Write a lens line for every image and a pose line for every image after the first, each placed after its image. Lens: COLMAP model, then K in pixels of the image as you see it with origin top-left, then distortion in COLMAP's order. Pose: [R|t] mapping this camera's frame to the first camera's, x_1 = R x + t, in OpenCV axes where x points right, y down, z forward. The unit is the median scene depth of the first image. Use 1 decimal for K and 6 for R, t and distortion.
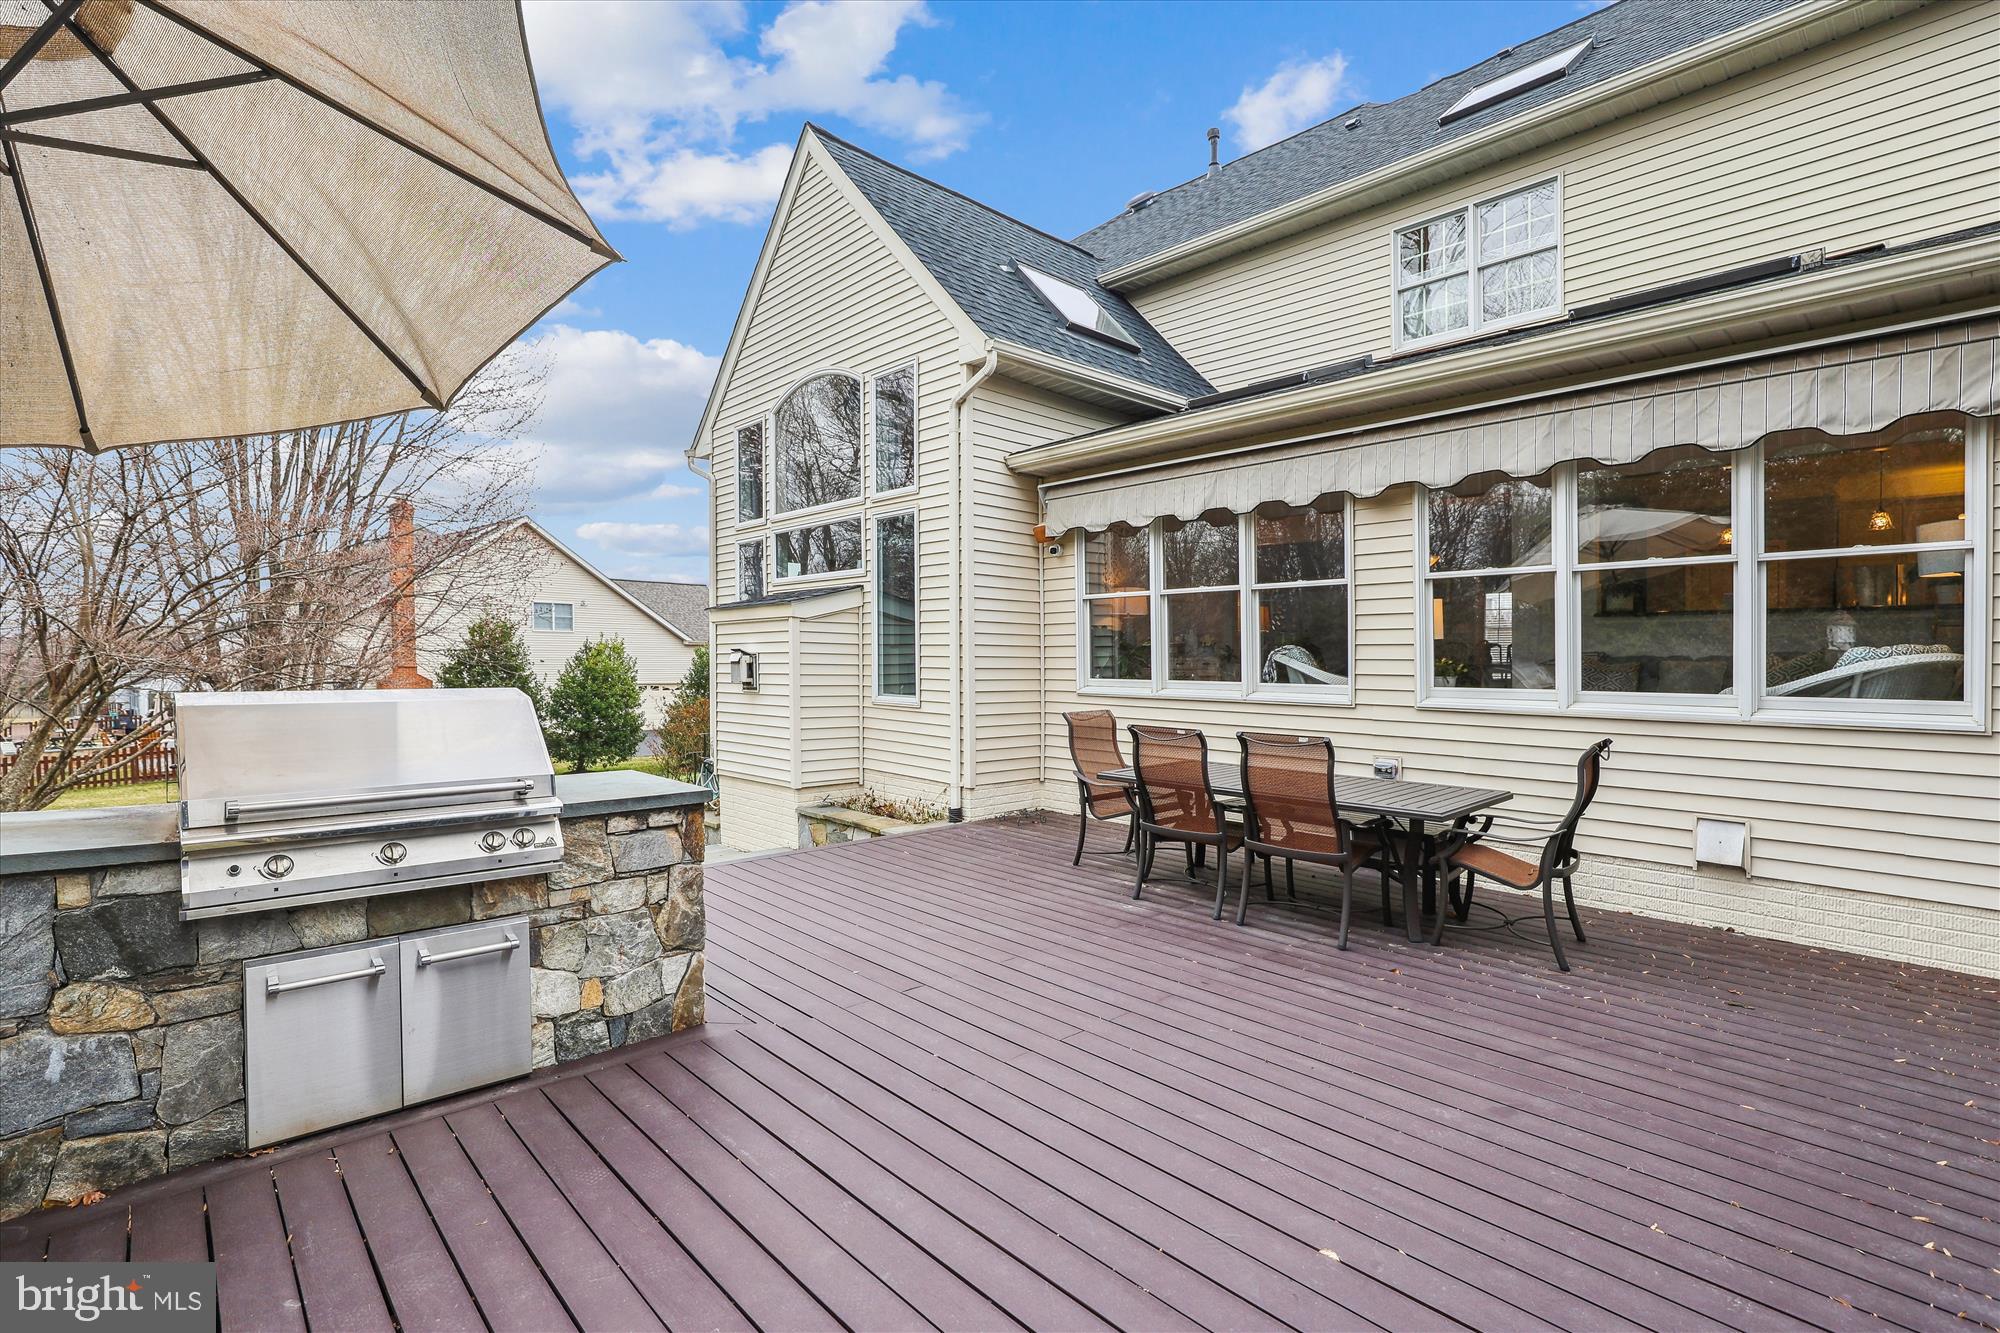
lens RADIAL K [[925.2, 0, 1007.3], [0, 925.2, 670.4], [0, 0, 1]] dist [-0.000245, 0.001266]
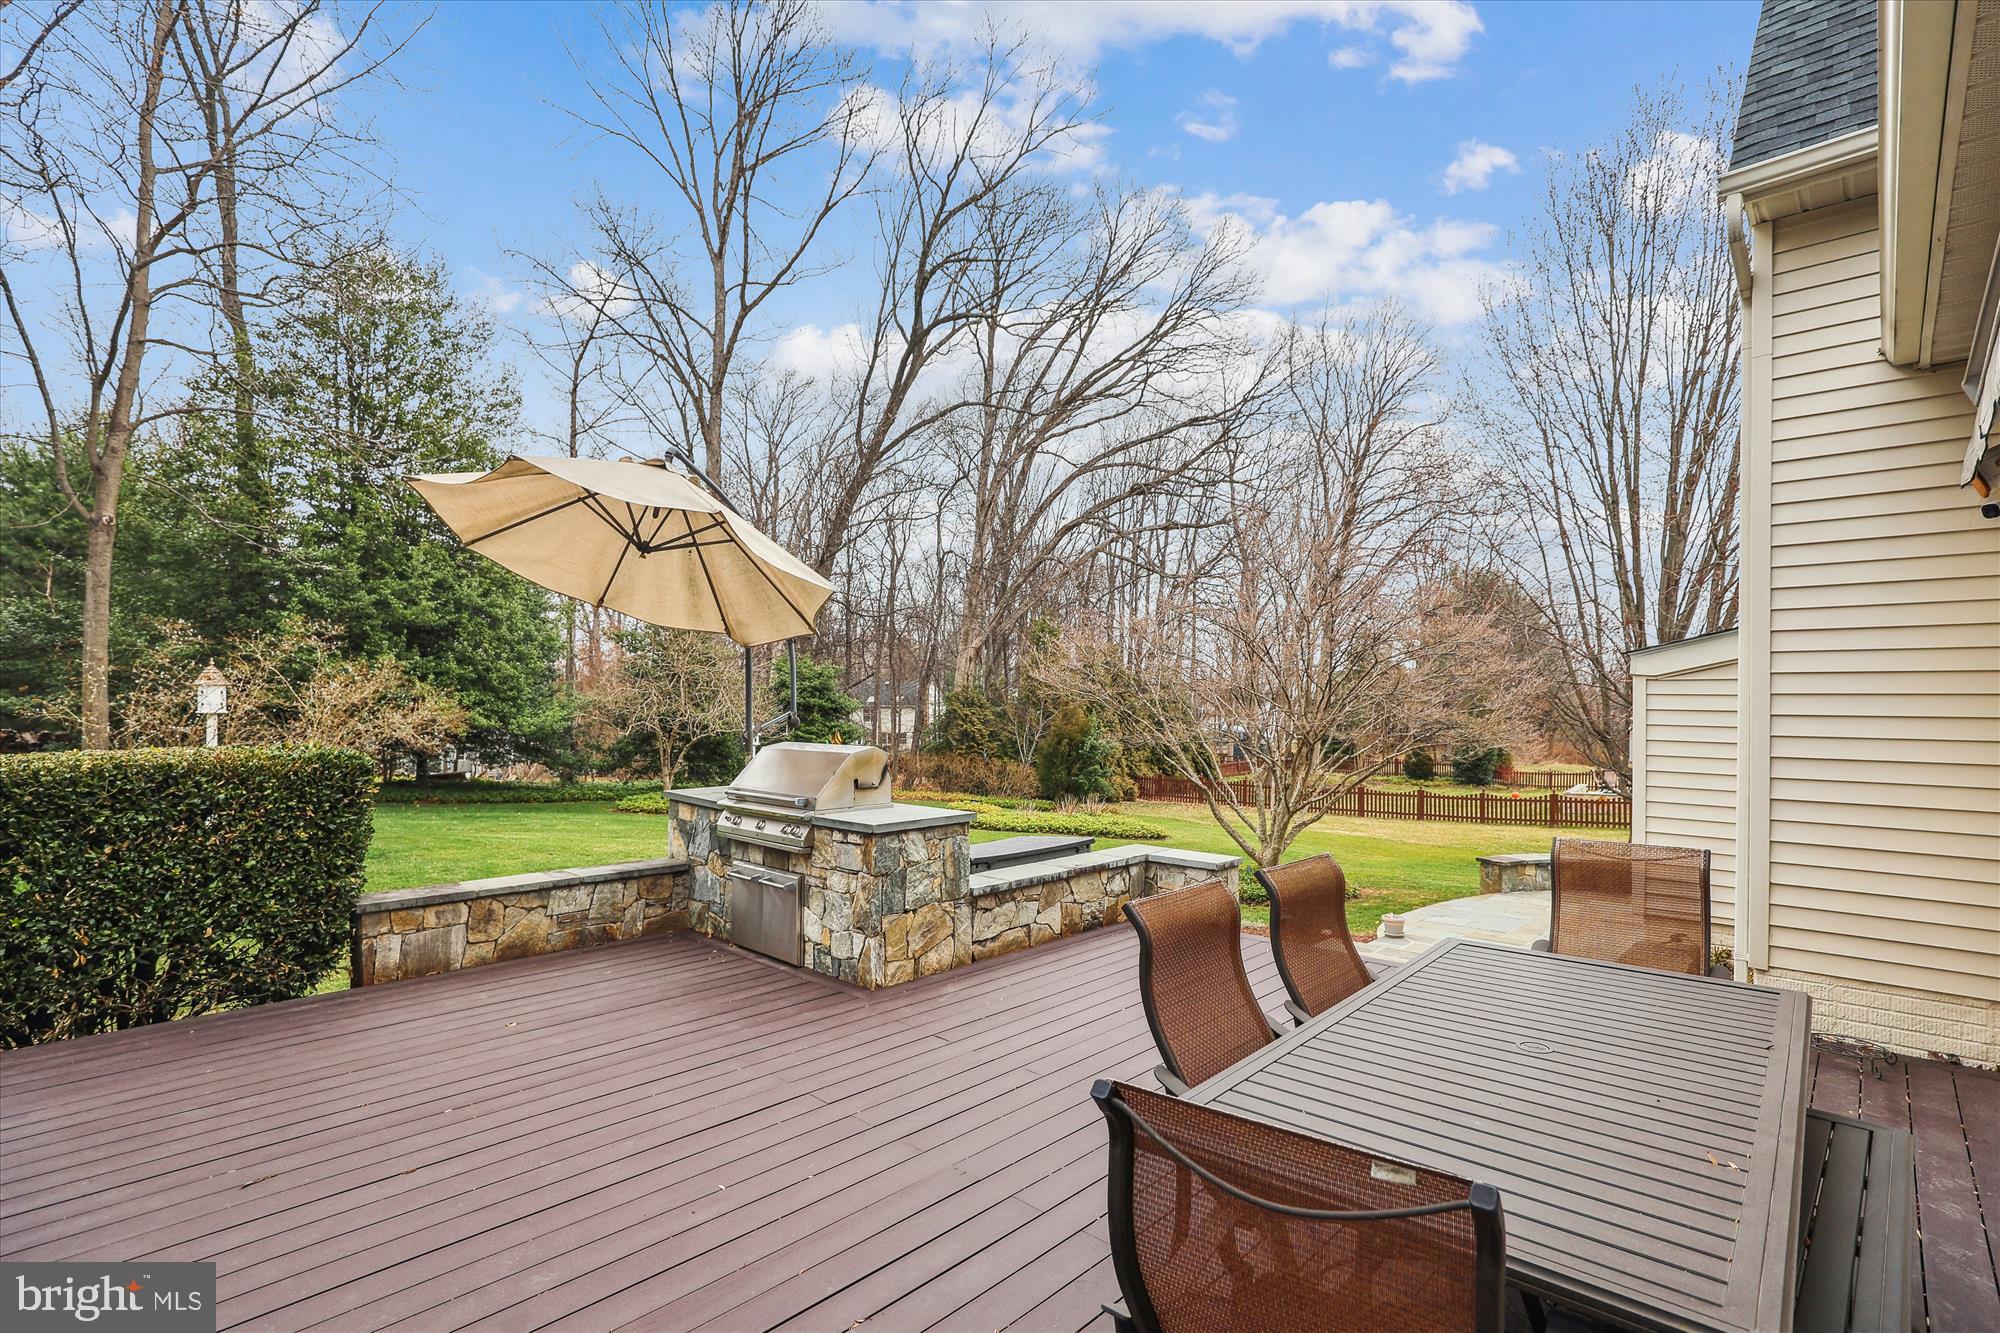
lens RADIAL K [[925.0, 0, 998.7], [0, 925.0, 694.6], [0, 0, 1]] dist [-0.000597, -0.000717]
pose [[0.055240, -0.022879, -0.998211, 1.169923], [-0.016215, 0.999585, -0.023808, -0.042182], [0.998341, 0.017502, 0.054847, 1.169577]]
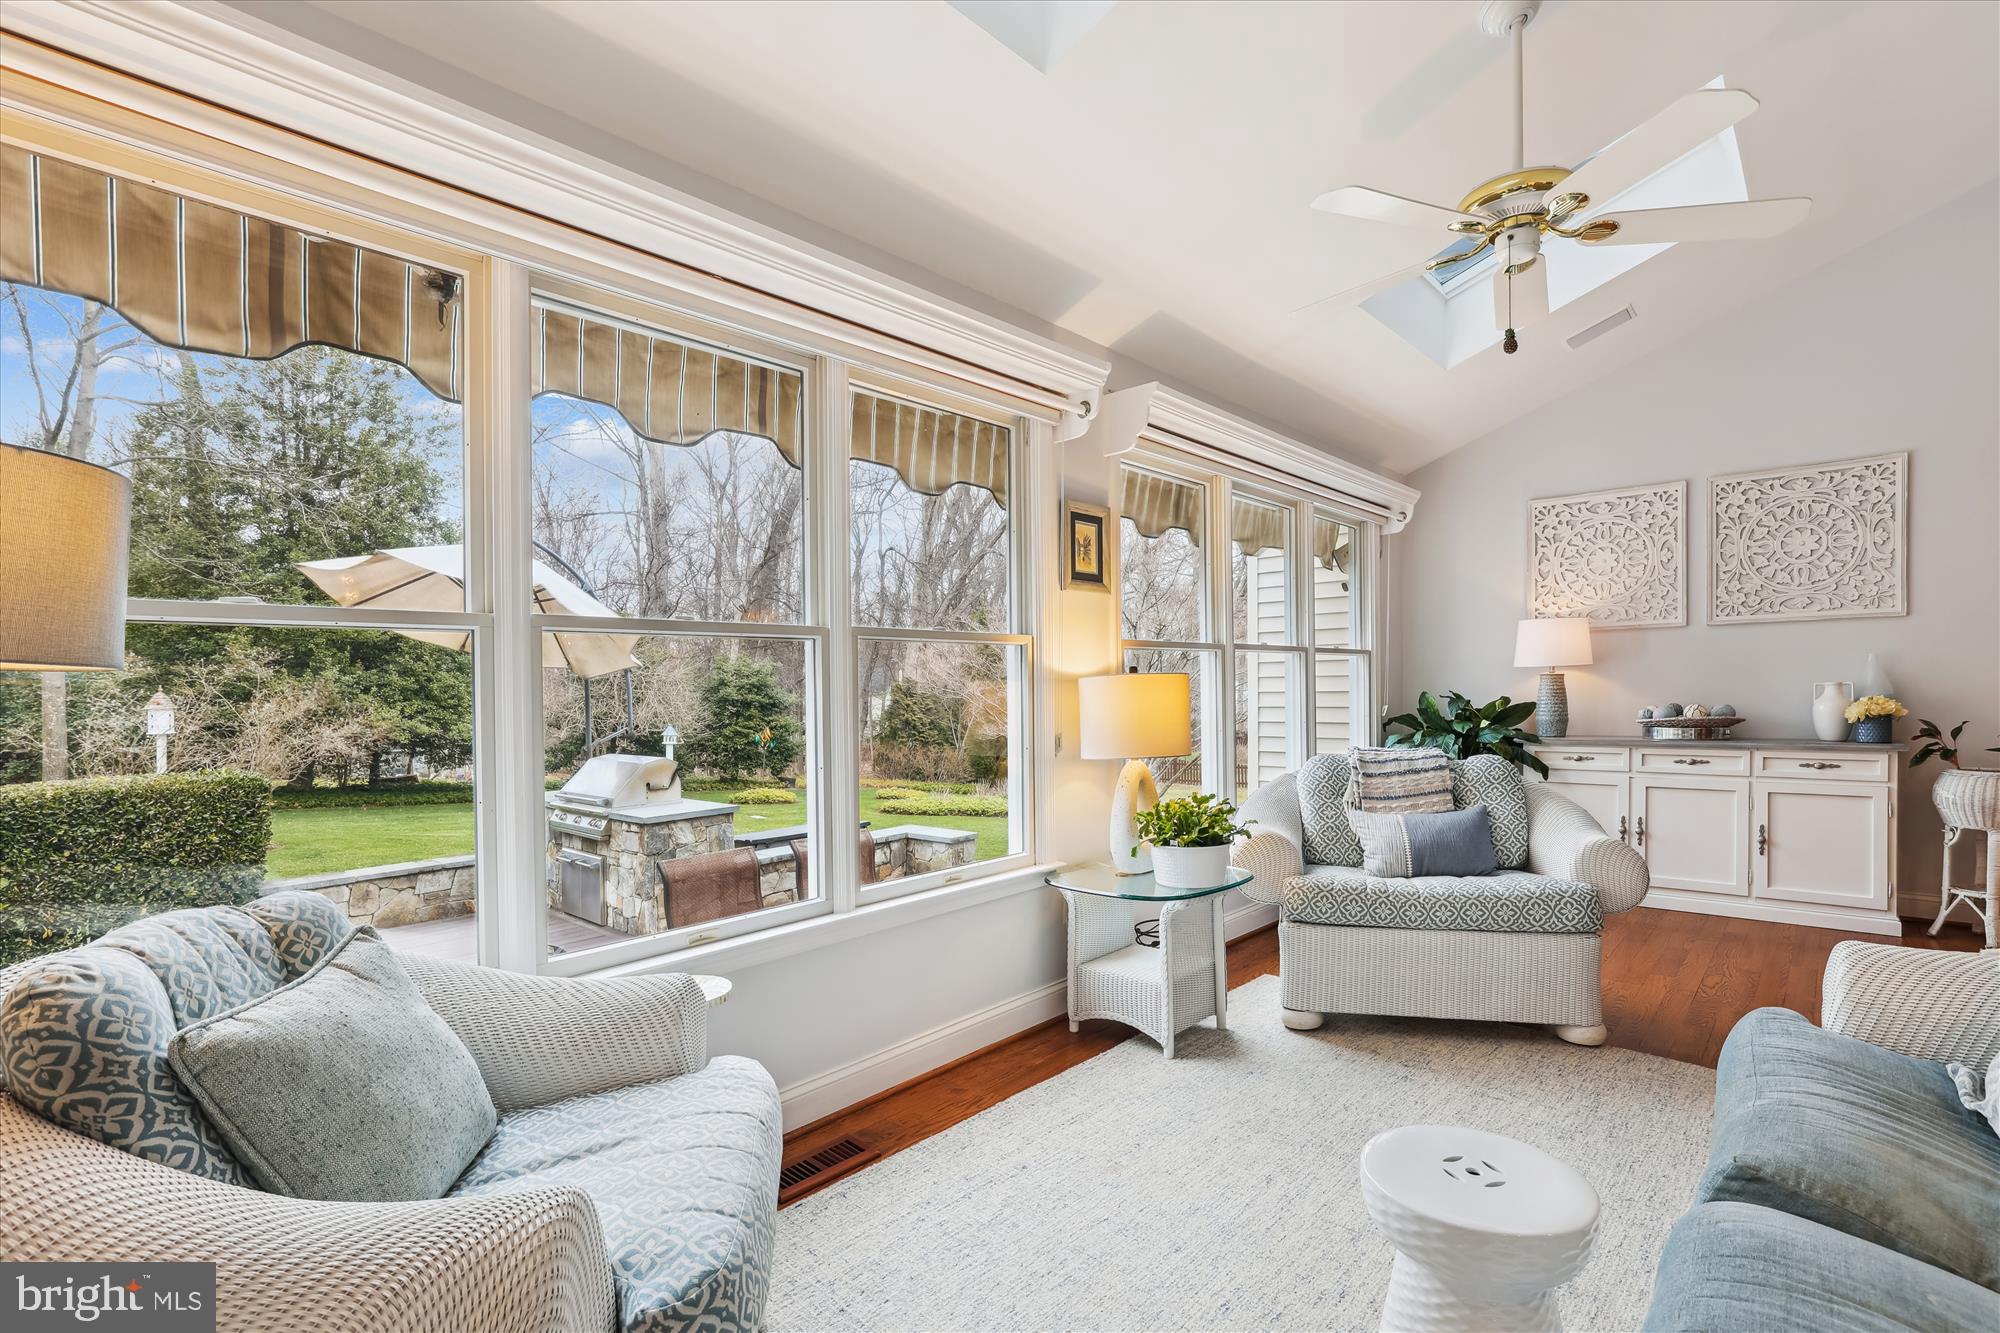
lens RADIAL K [[925.2, 0, 1007.3], [0, 925.2, 670.4], [0, 0, 1]] dist [-0.000245, 0.001266]
pose [[0.080724, -0.031512, -0.996238, 1.768508], [0.011570, 0.999462, -0.030677, -0.117138], [0.996669, -0.009050, 0.081045, 1.688163]]
